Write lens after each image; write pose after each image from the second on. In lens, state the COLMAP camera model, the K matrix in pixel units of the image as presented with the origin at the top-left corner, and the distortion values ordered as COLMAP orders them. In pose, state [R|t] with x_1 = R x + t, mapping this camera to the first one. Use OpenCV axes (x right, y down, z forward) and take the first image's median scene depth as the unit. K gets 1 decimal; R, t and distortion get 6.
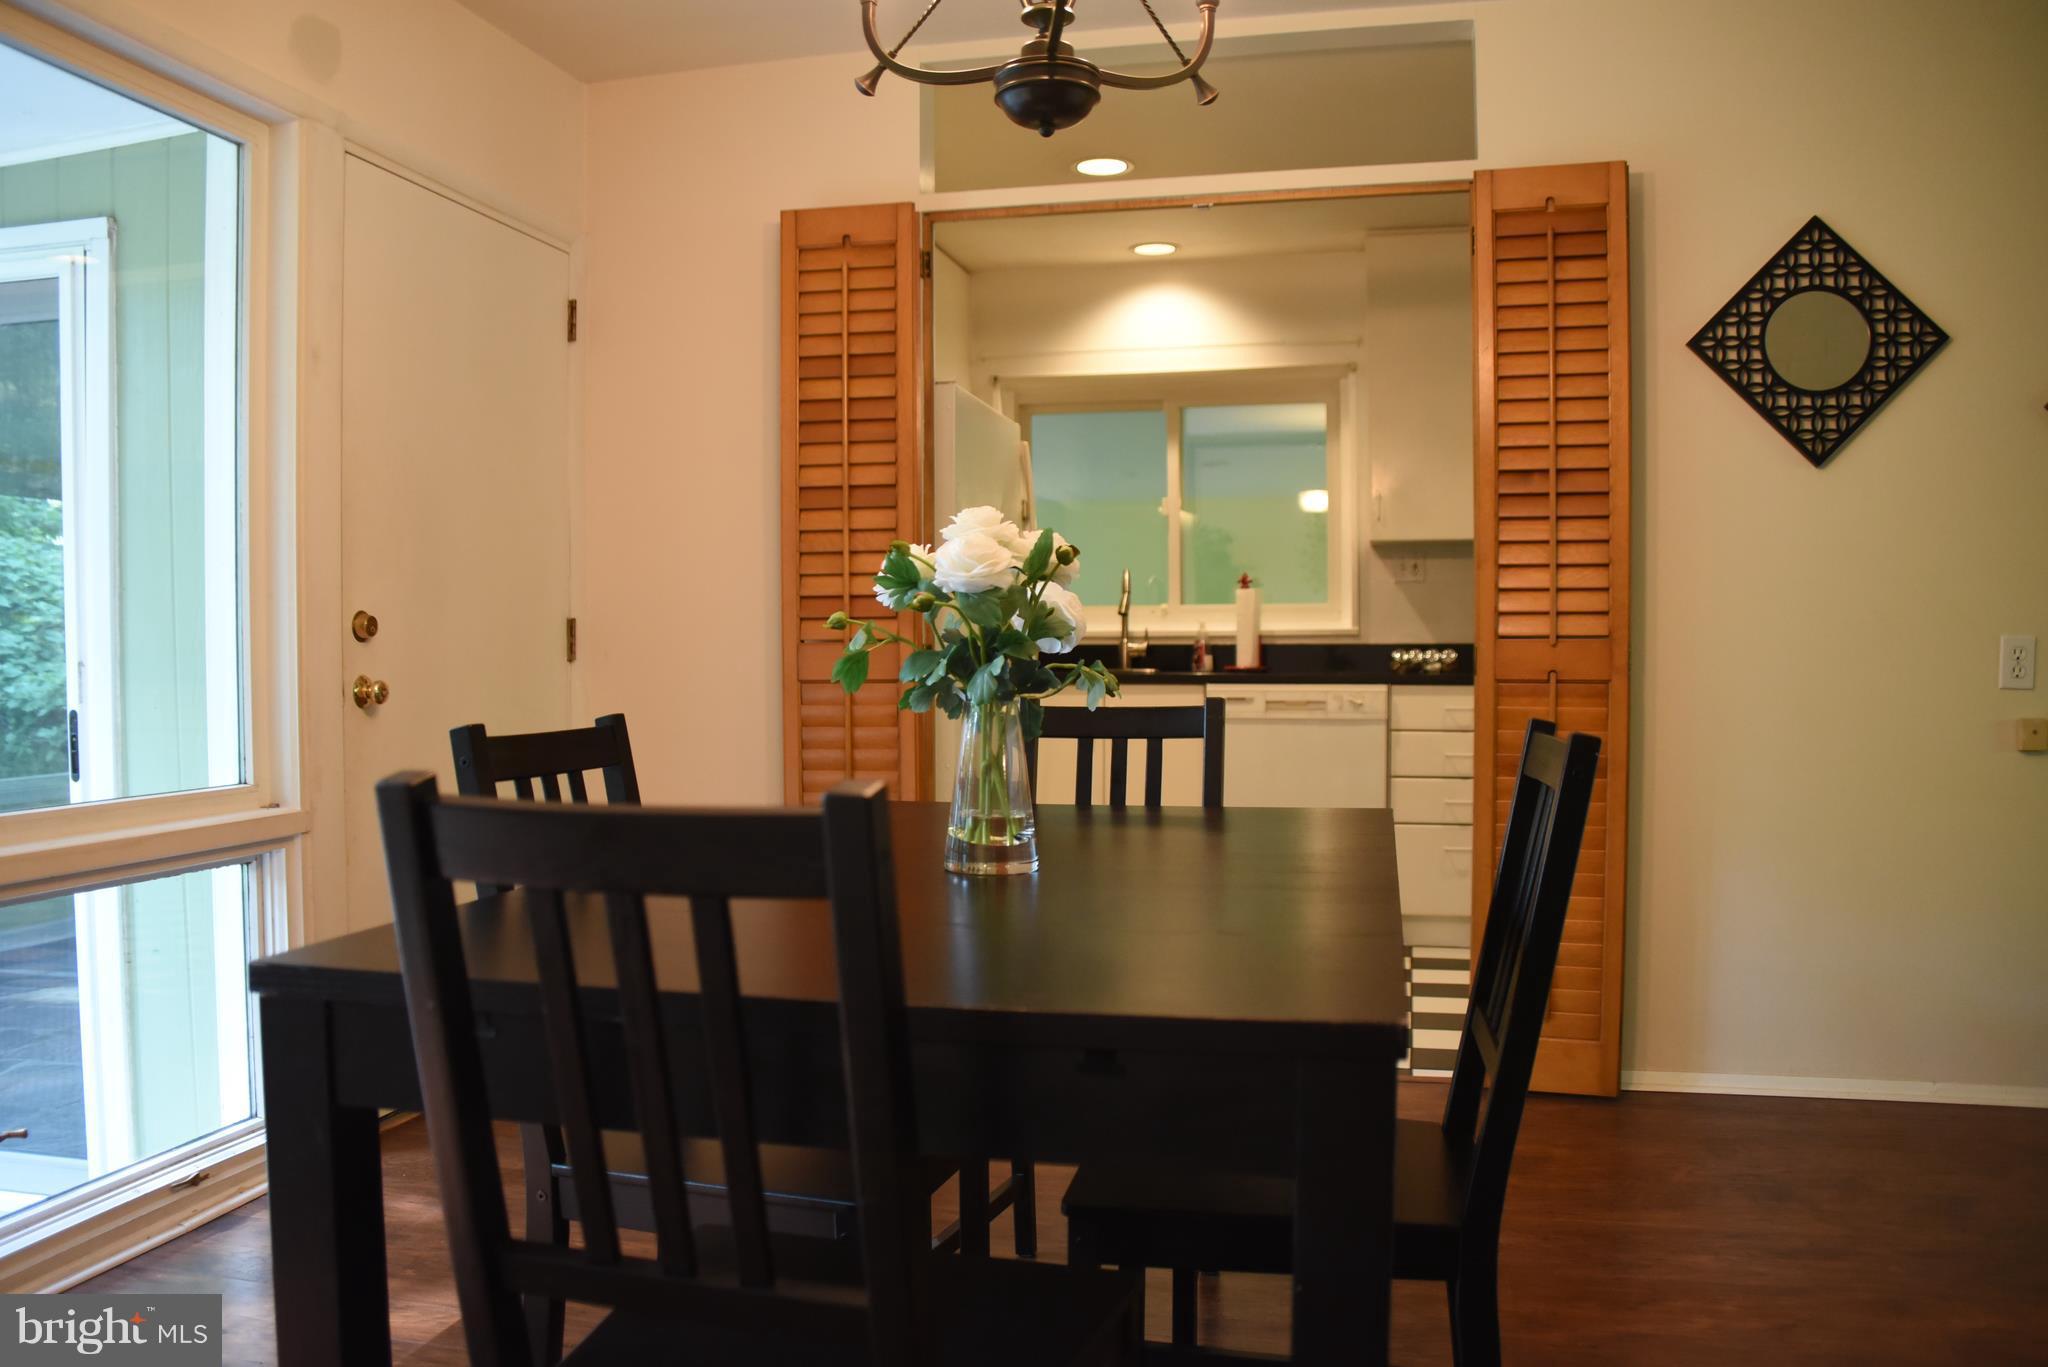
lens RADIAL K [[1660.7, 0, 1024.0], [0, 1660.7, 705.8], [0, 0, 1]] dist [-0.166872, 0.078235]
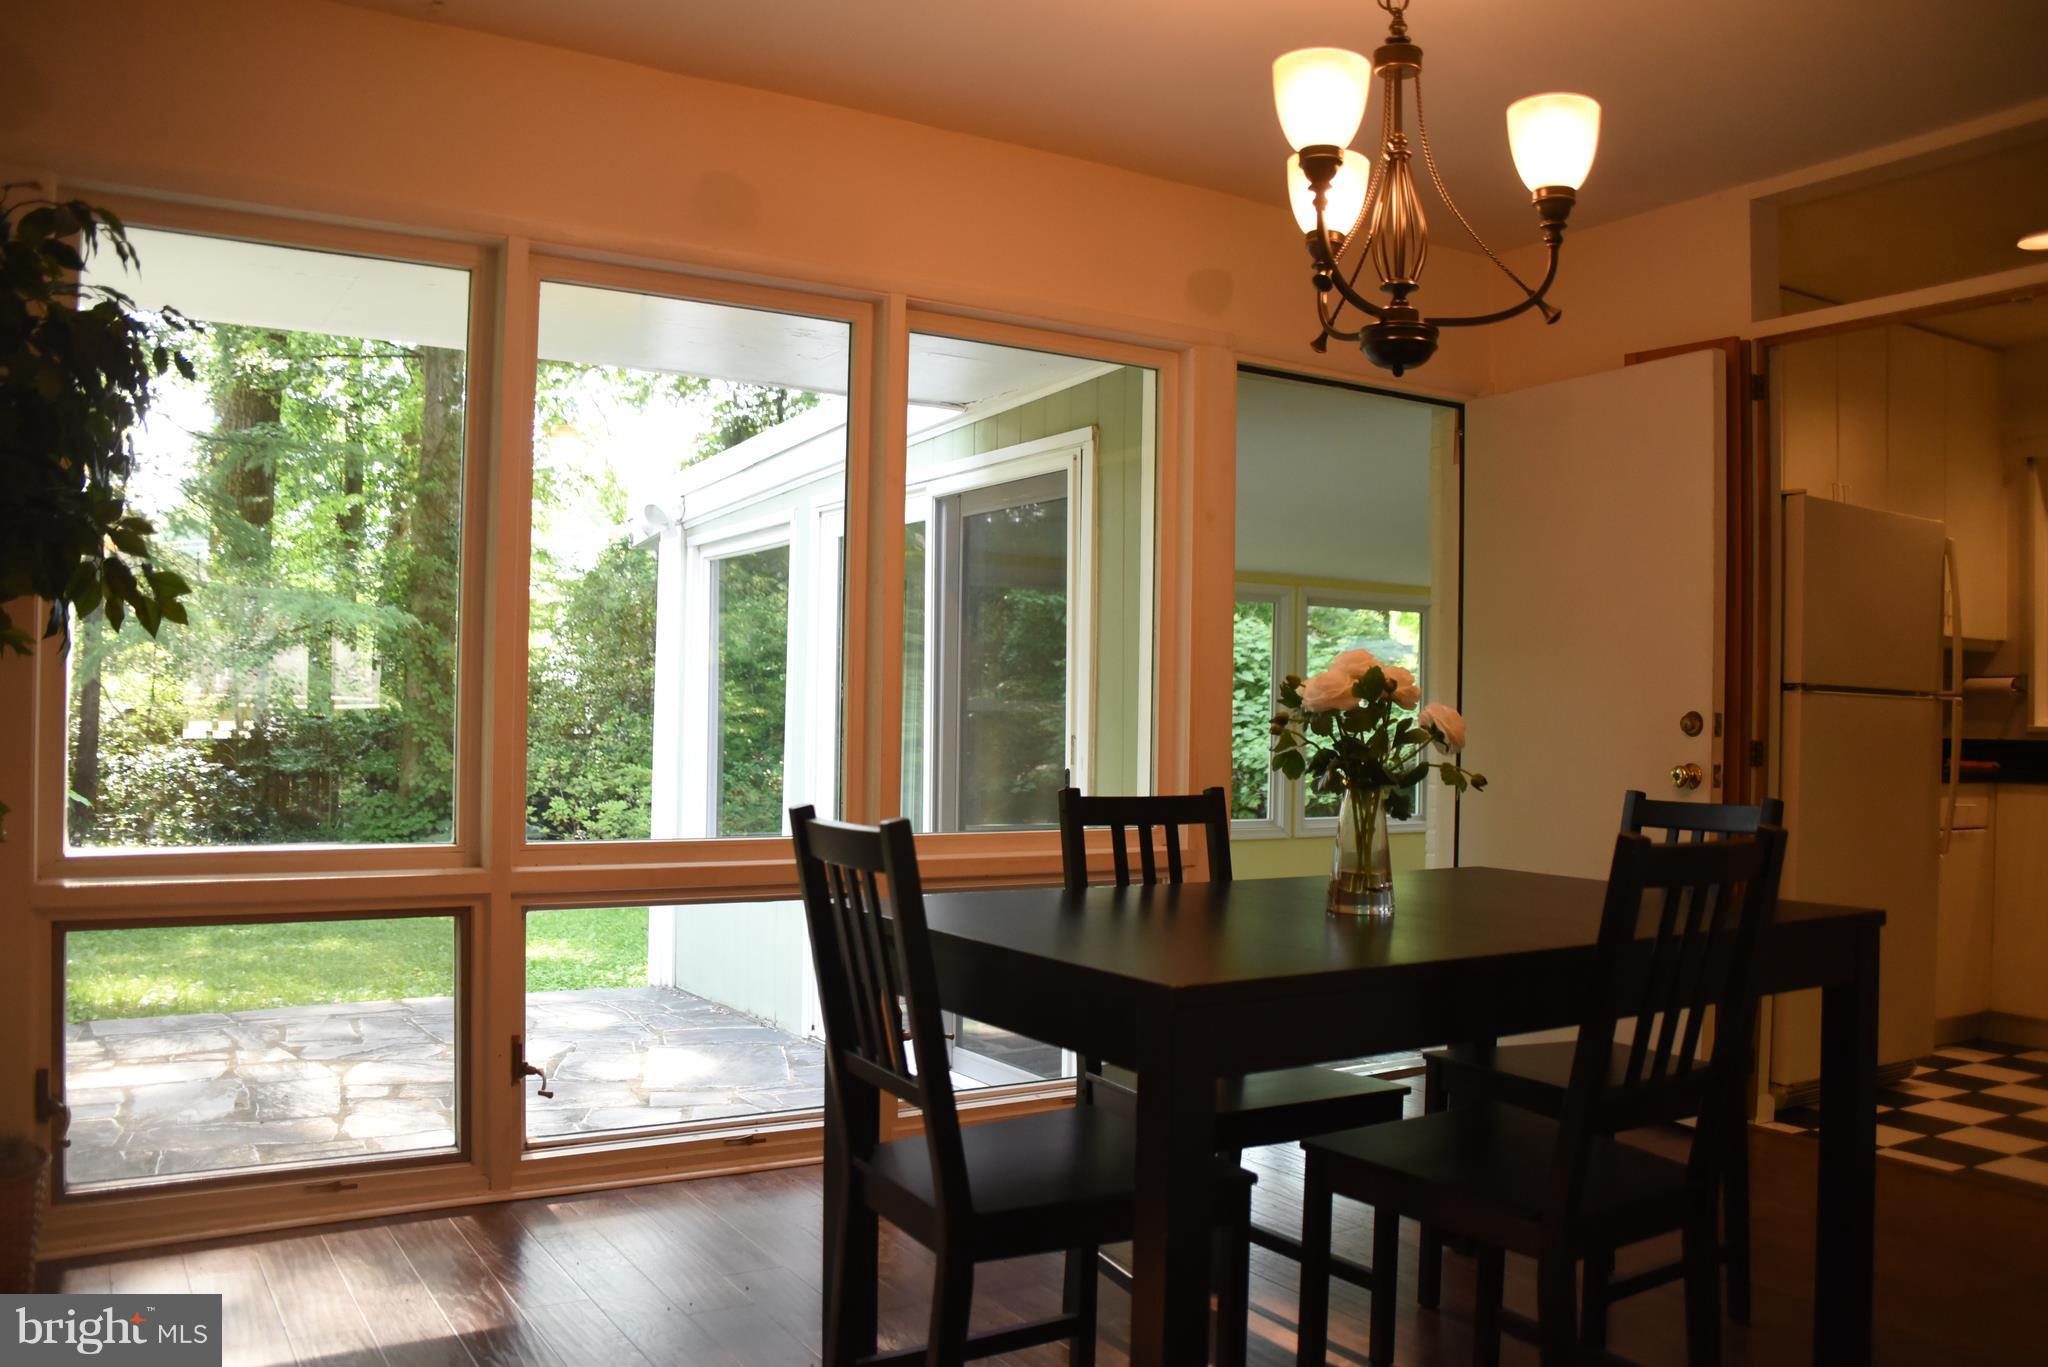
lens RADIAL K [[1660.7, 0, 1024.0], [0, 1660.7, 705.8], [0, 0, 1]] dist [-0.166872, 0.078235]
pose [[0.704587, 0.012201, -0.709513, 0.339107], [-0.041392, 0.998856, -0.023928, -0.016132], [0.708410, 0.046228, 0.704286, -0.067703]]
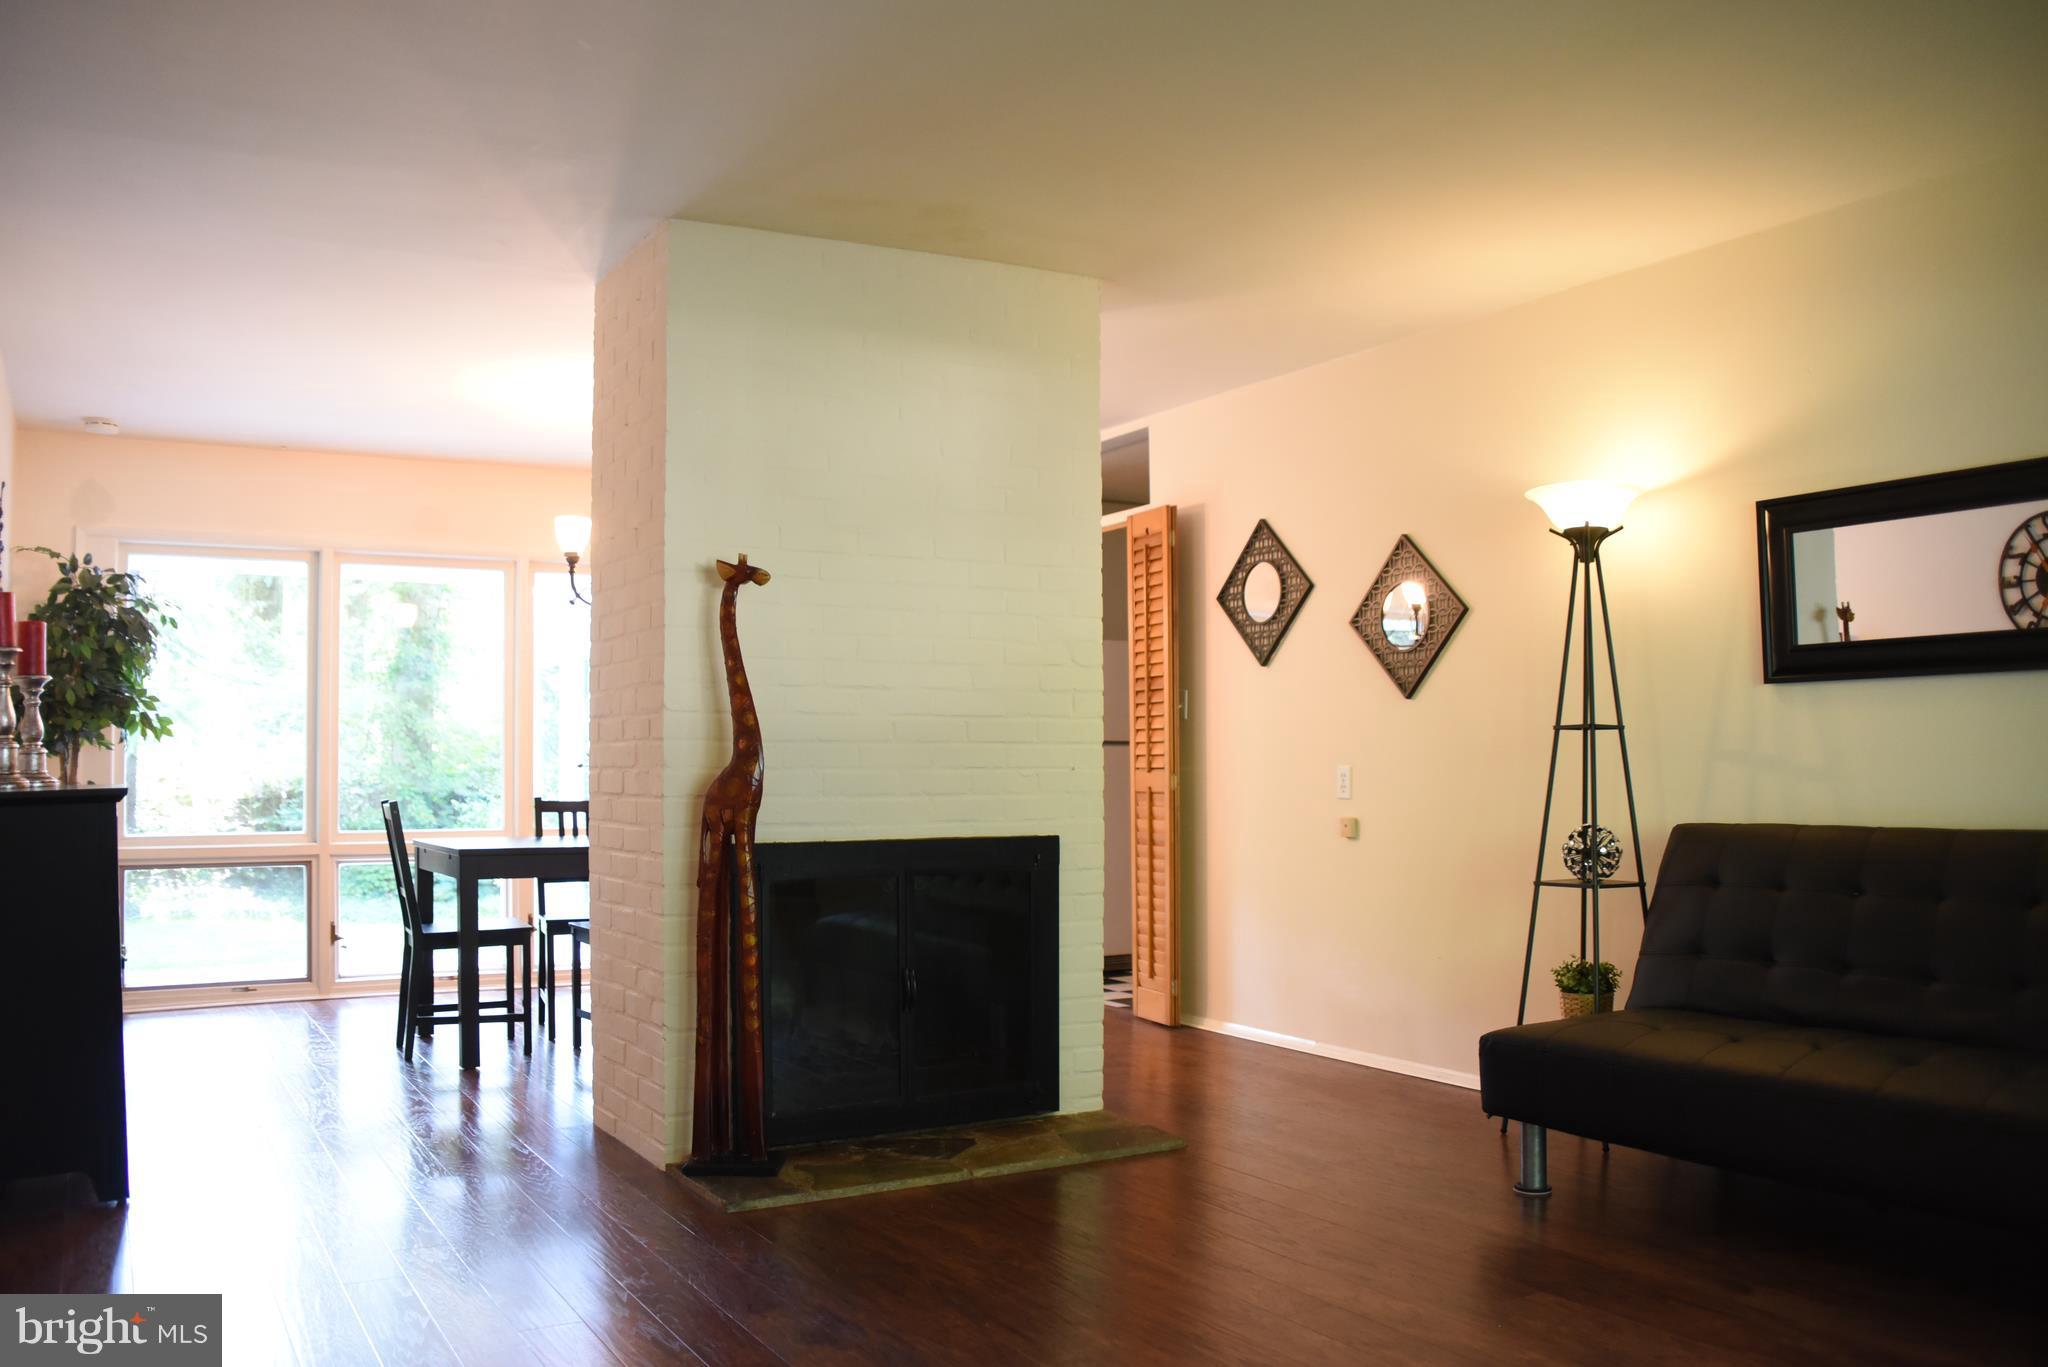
lens RADIAL K [[1660.7, 0, 1024.0], [0, 1660.7, 705.8], [0, 0, 1]] dist [-0.166872, 0.078235]
pose [[0.688478, -0.026863, -0.724760, 1.602526], [-0.019190, 0.998289, -0.055231, -0.006787], [0.725004, 0.051934, 0.686784, -0.389751]]
